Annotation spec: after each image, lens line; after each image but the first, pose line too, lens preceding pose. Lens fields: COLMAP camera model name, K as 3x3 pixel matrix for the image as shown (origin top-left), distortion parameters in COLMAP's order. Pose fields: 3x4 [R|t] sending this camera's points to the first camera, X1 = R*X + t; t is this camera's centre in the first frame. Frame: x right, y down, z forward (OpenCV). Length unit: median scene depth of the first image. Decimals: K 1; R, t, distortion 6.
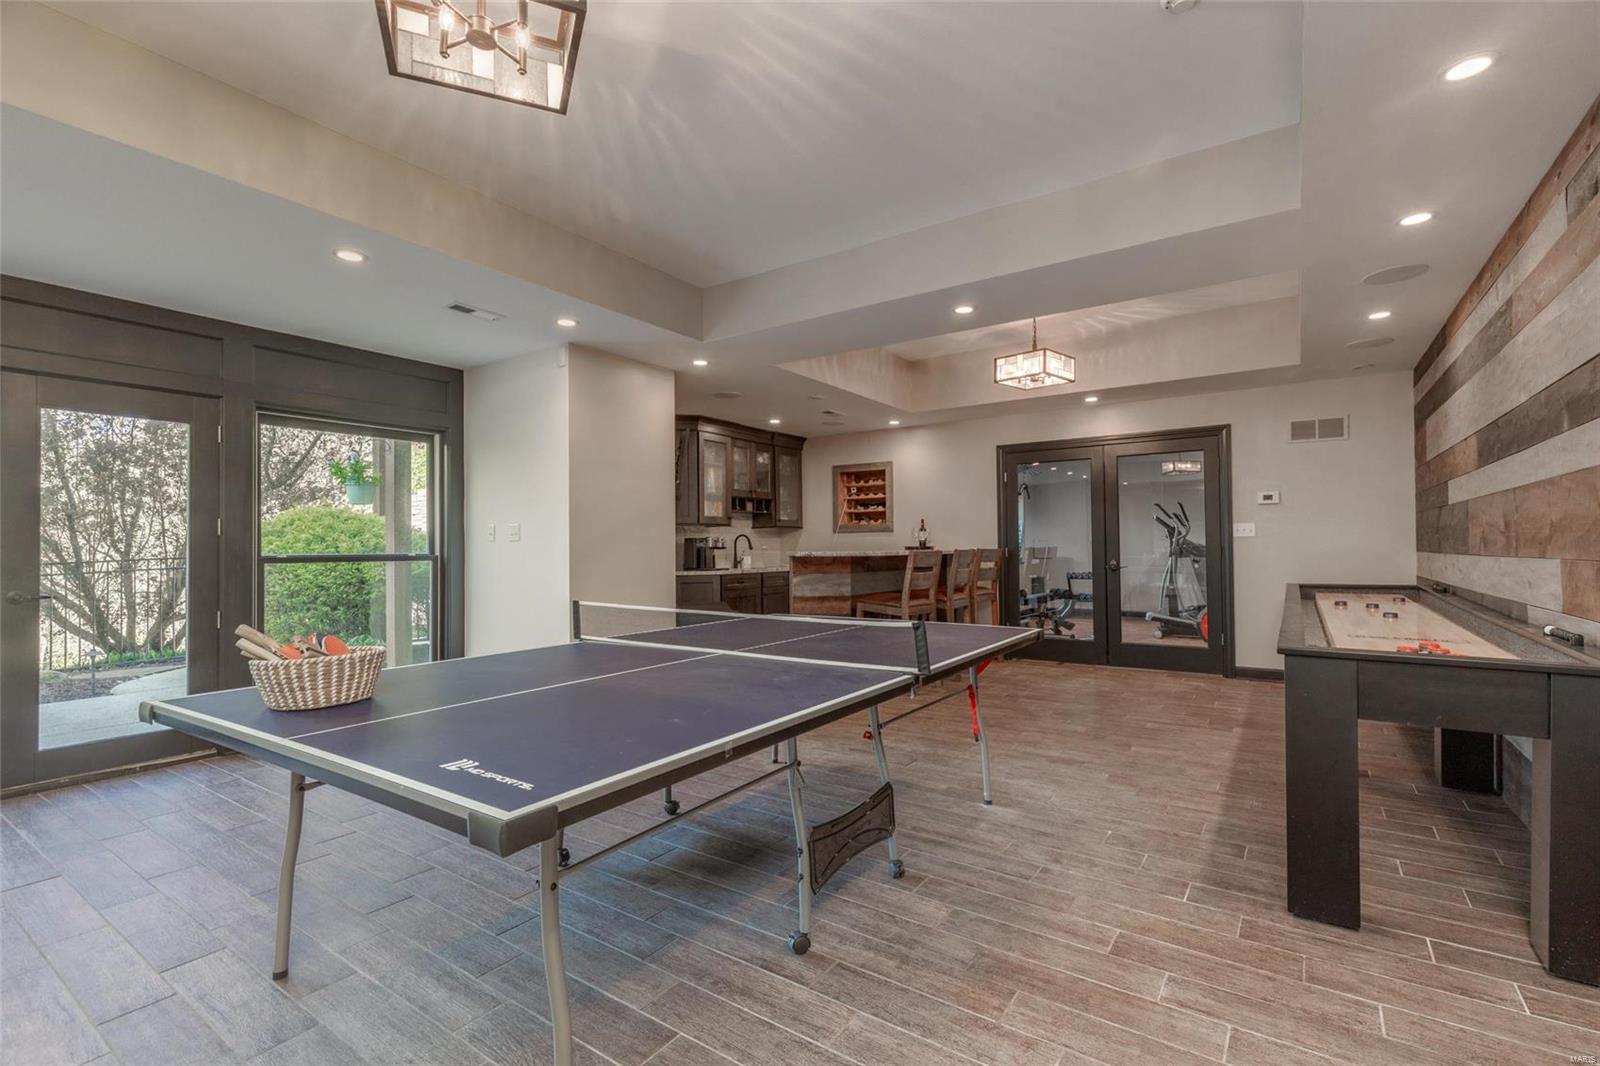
lens RADIAL K [[747.9, 0, 802.0], [0, 747.9, 542.9], [0, 0, 1]] dist [-0.000731, 0.000055]
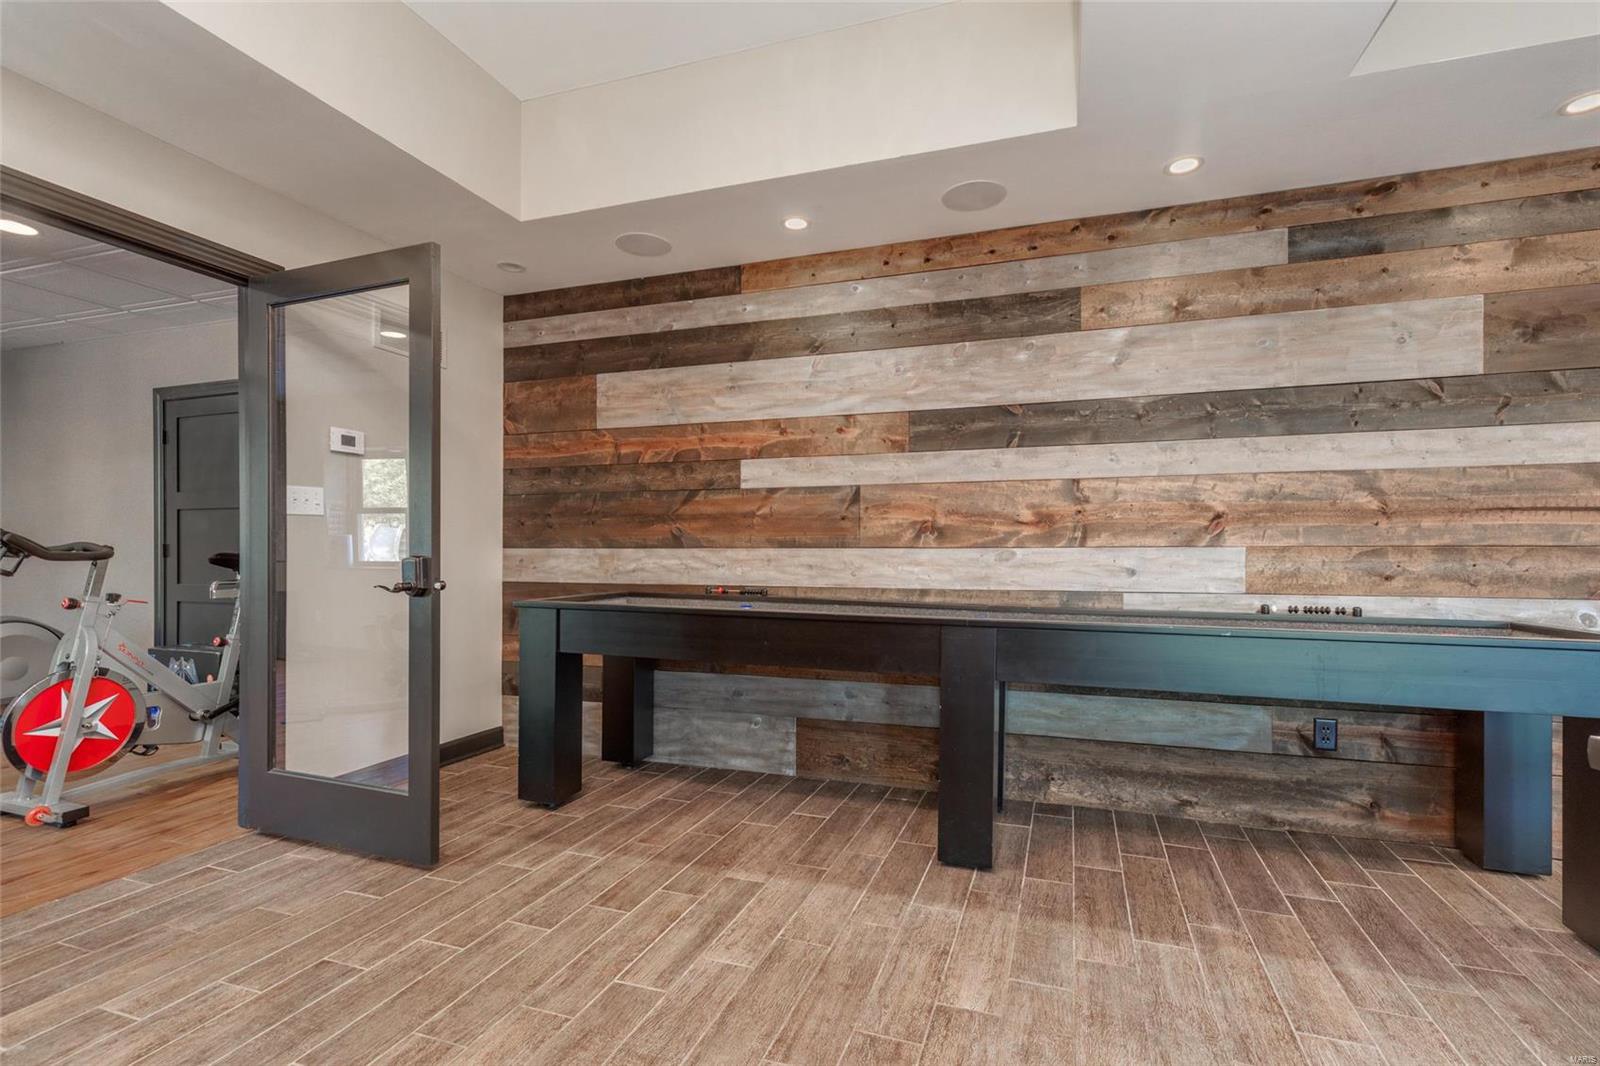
lens RADIAL K [[747.9, 0, 802.0], [0, 747.9, 542.9], [0, 0, 1]] dist [-0.000731, 0.000055]
pose [[-0.261783, 0.013104, 0.965038, 0.026841], [-0.003489, 0.999888, -0.014524, 0.010202], [-0.965121, -0.007169, -0.261708, 0.517707]]
